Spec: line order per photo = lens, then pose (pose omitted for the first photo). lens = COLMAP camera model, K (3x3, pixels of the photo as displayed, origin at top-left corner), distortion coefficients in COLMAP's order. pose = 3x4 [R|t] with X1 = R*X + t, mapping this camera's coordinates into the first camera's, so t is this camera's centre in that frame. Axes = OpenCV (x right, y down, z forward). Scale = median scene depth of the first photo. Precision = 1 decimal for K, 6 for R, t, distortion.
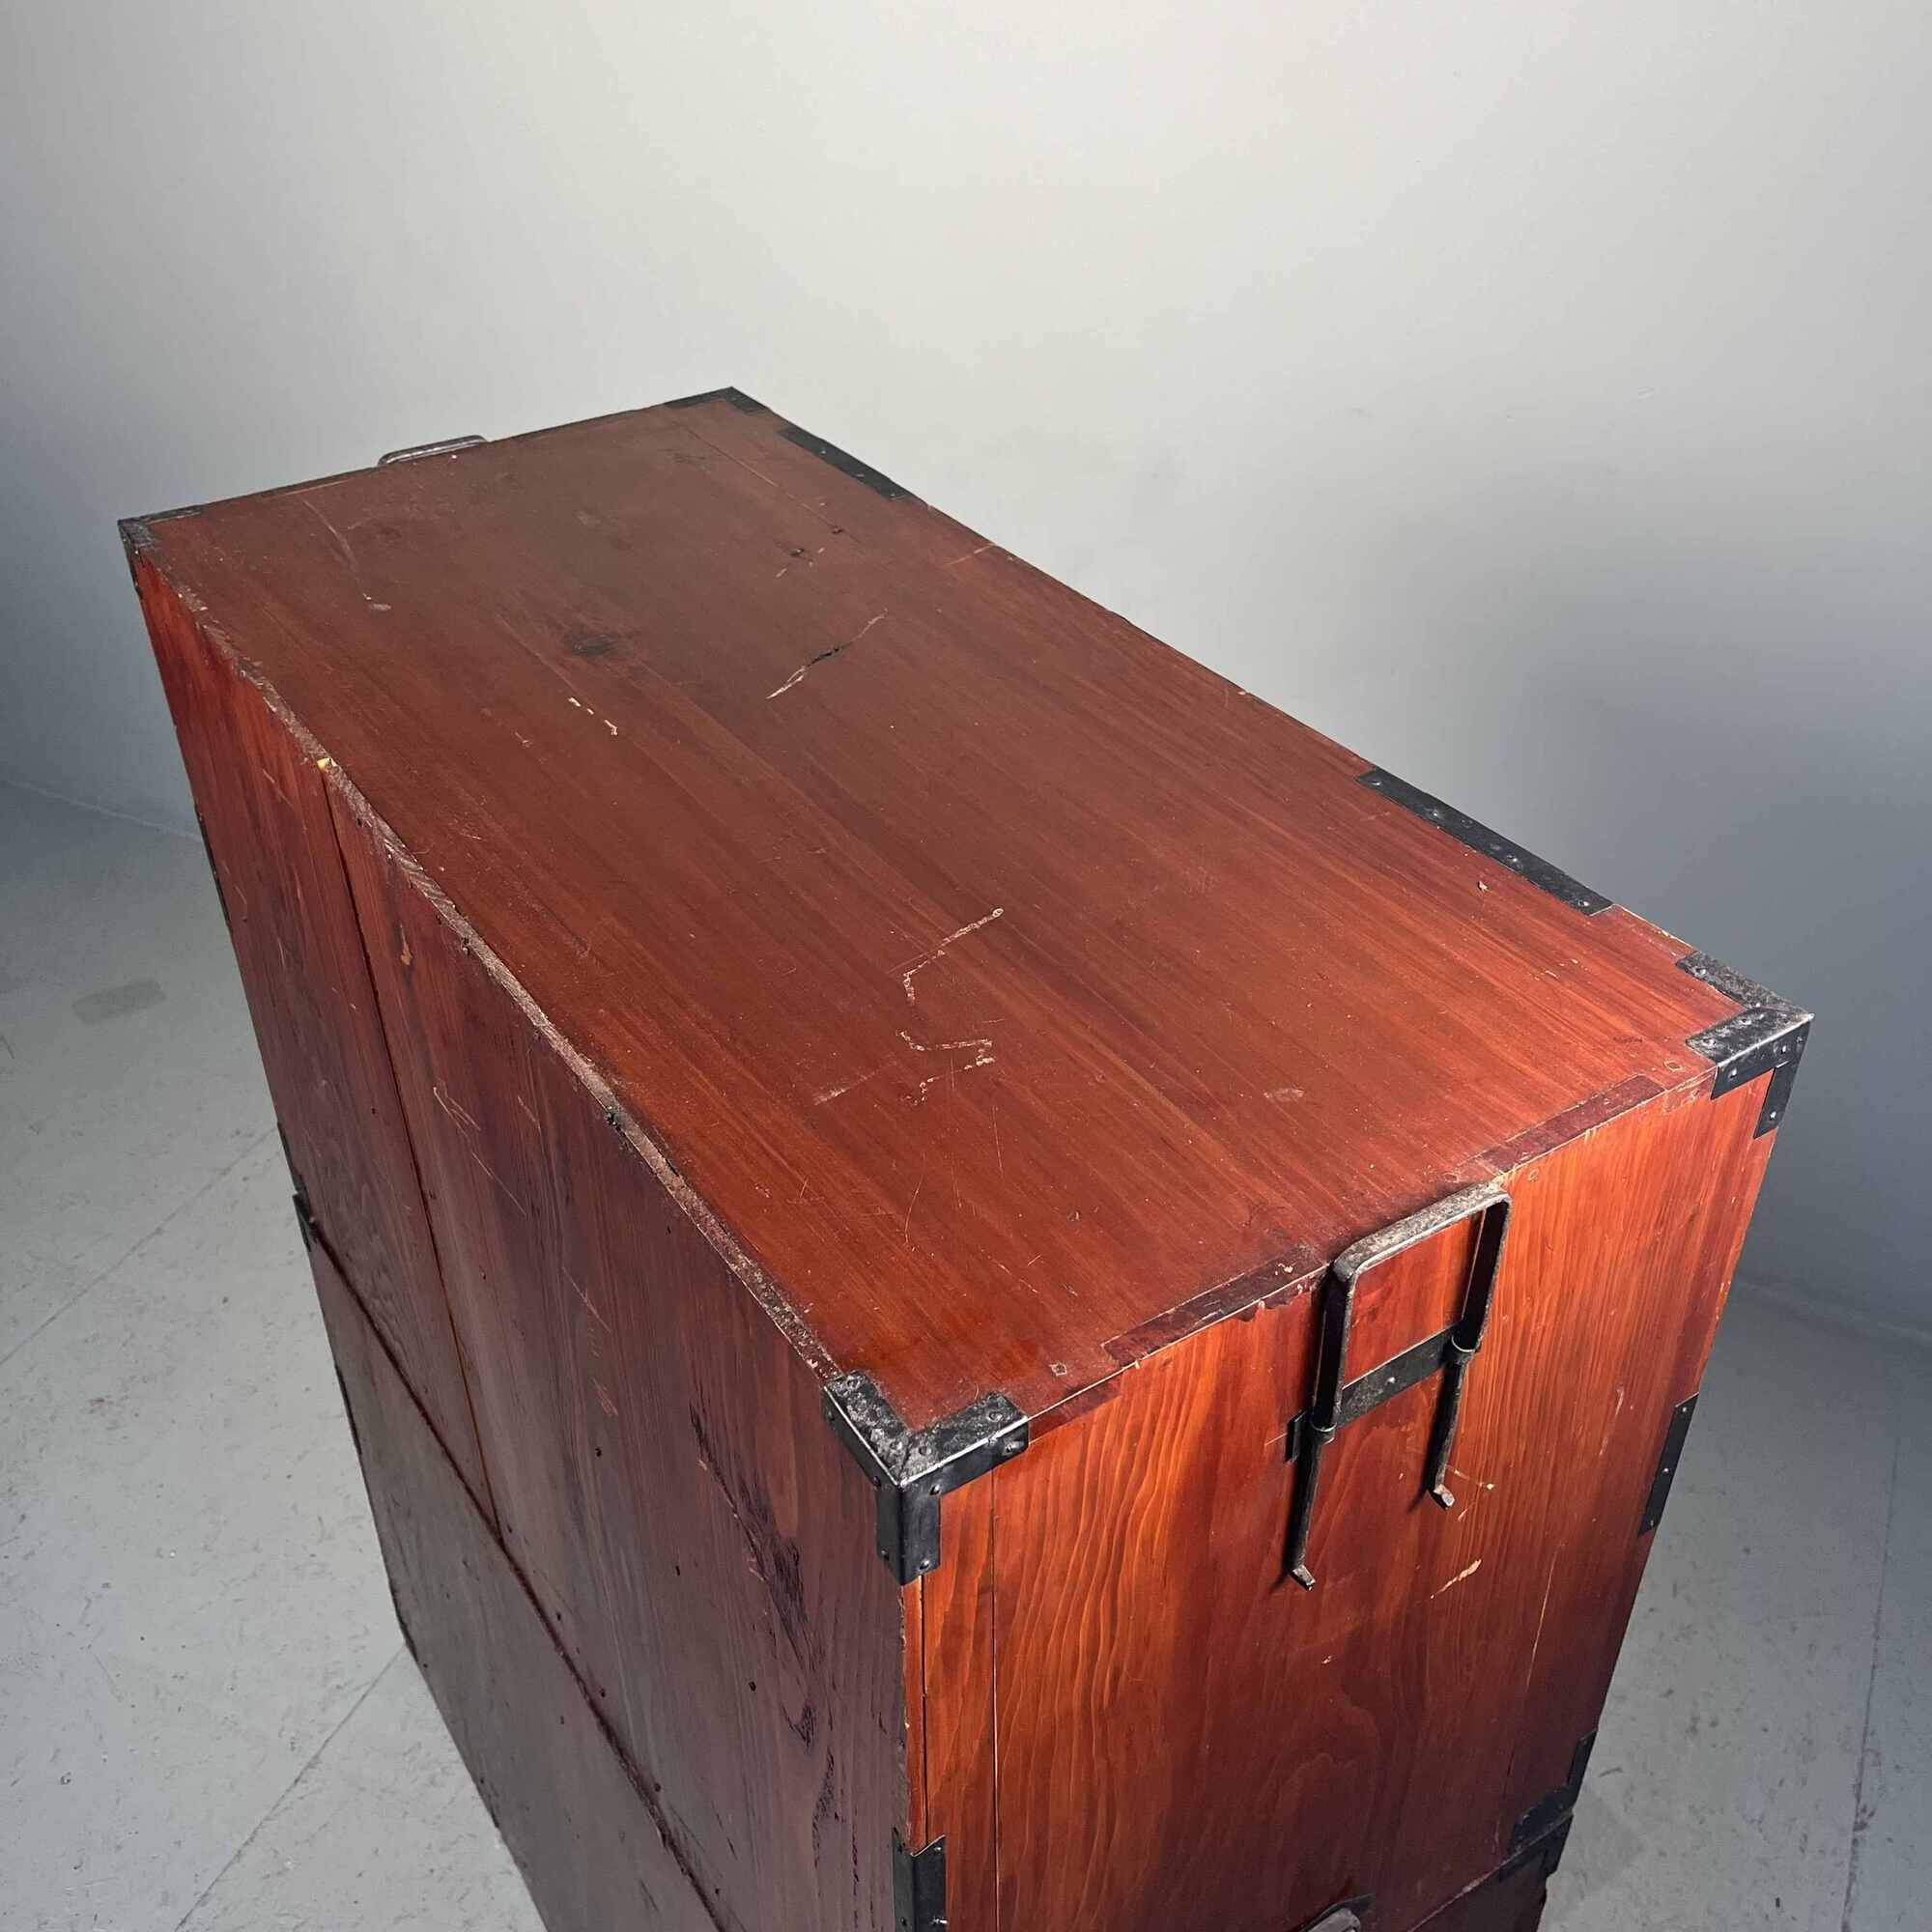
lens RADIAL K [[1986.3, 0, 961.3], [0, 1986.3, 951.7], [0, 0, 1]] dist [0.031236, 0.000000]
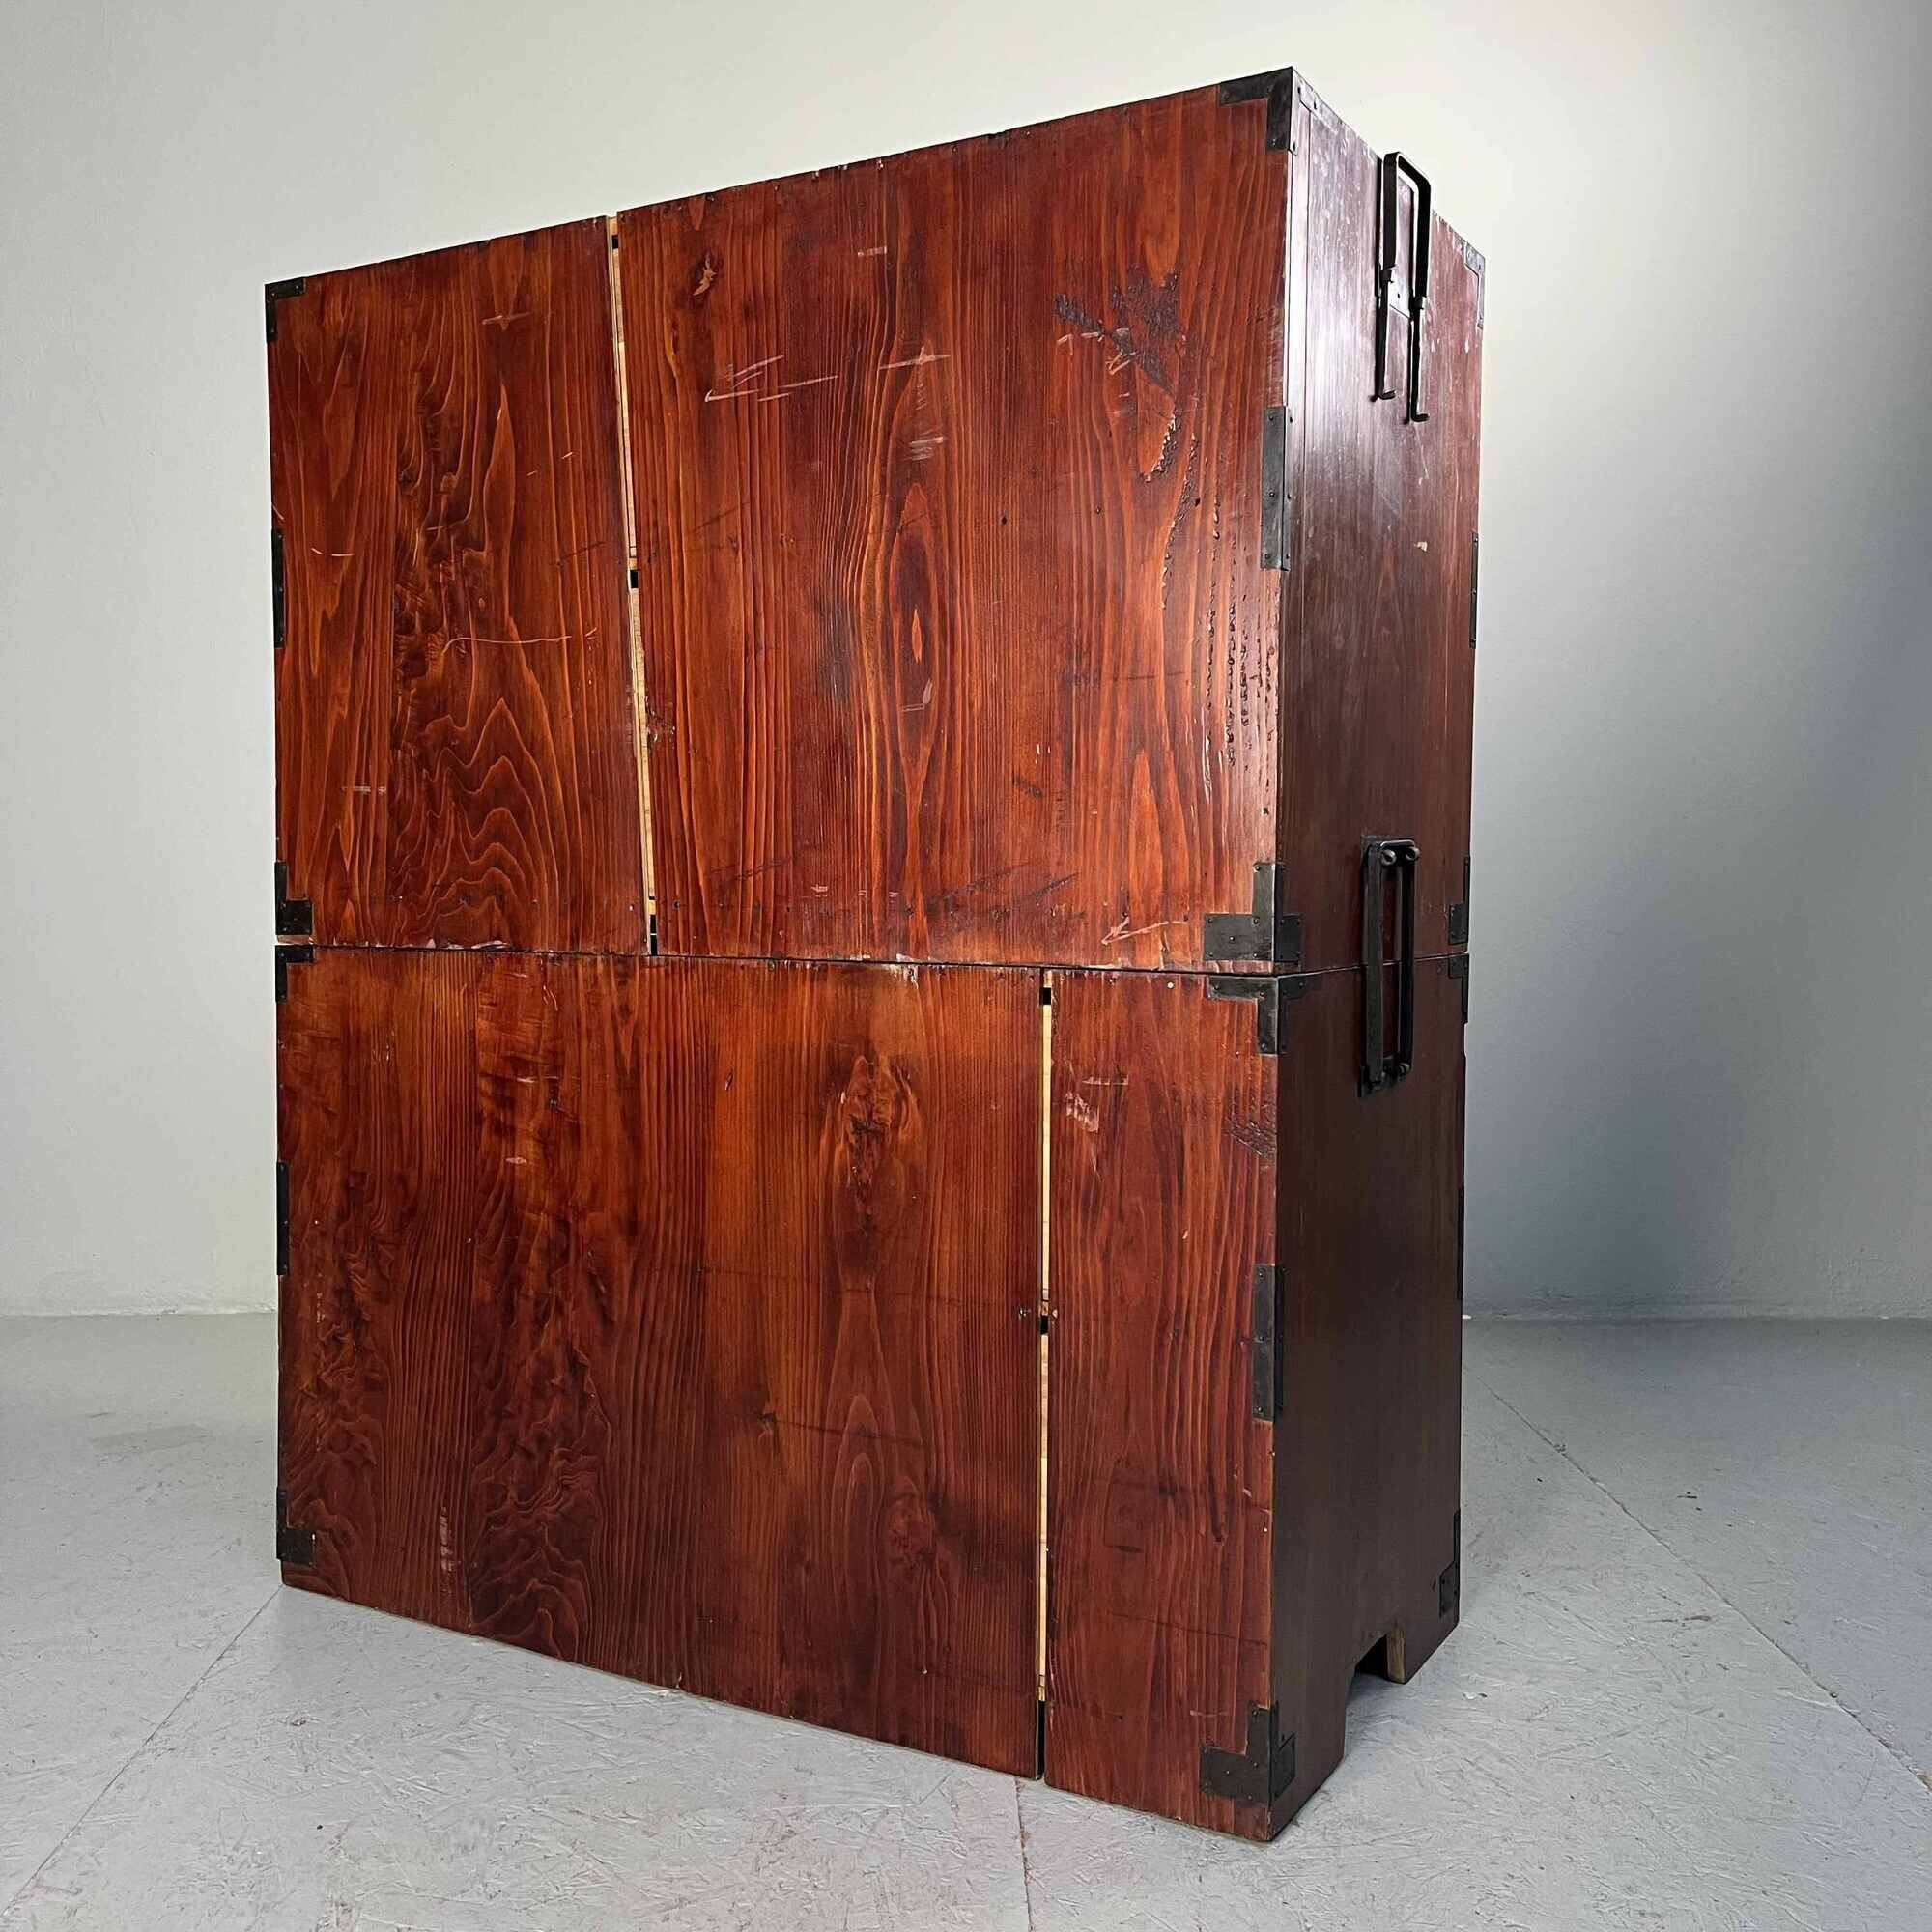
lens RADIAL K [[1986.3, 0, 969.9], [0, 1986.3, 964.2], [0, 0, 1]] dist [0.031236, 0.000000]
pose [[0.892142, -0.007474, 0.451694, -0.954836], [0.250975, 0.839566, -0.481810, 1.479284], [-0.375626, 0.543206, 0.750887, 0.072386]]
